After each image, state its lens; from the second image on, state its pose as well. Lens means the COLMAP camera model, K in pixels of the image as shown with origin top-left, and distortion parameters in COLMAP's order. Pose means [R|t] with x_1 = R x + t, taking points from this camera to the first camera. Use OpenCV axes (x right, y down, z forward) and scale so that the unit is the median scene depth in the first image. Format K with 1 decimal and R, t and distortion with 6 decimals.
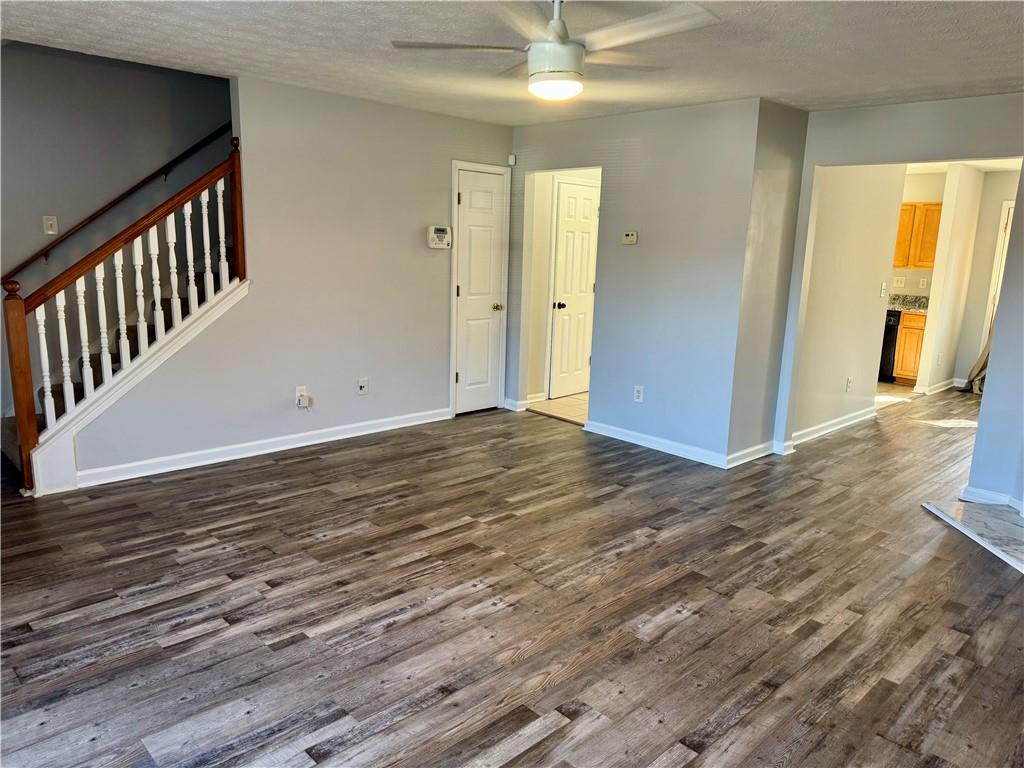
lens RADIAL K [[711.0, 0, 527.2], [0, 711.0, 355.7], [0, 0, 1]] dist [0.047755, -0.050293]
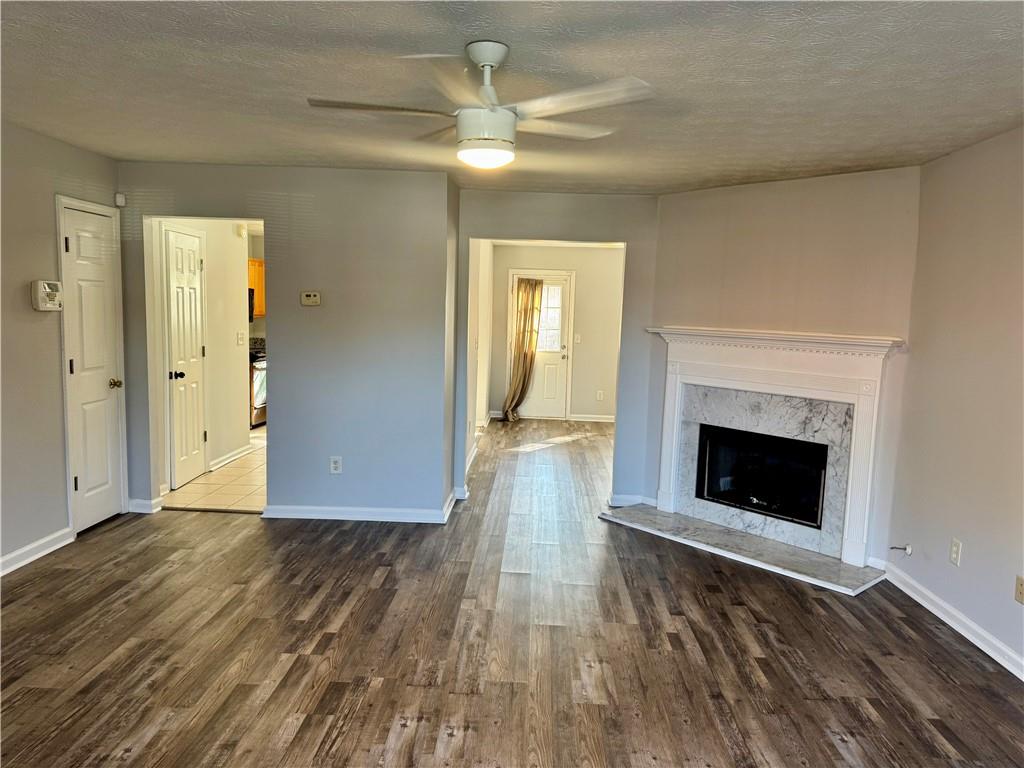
lens RADIAL K [[711.0, 0, 515.2], [0, 711.0, 337.0], [0, 0, 1]] dist [0.047755, -0.050293]
pose [[0.729297, -0.038852, 0.683094, -0.469216], [0.103339, 0.993188, -0.053839, -0.057603], [-0.676349, 0.109855, 0.728344, 0.233138]]
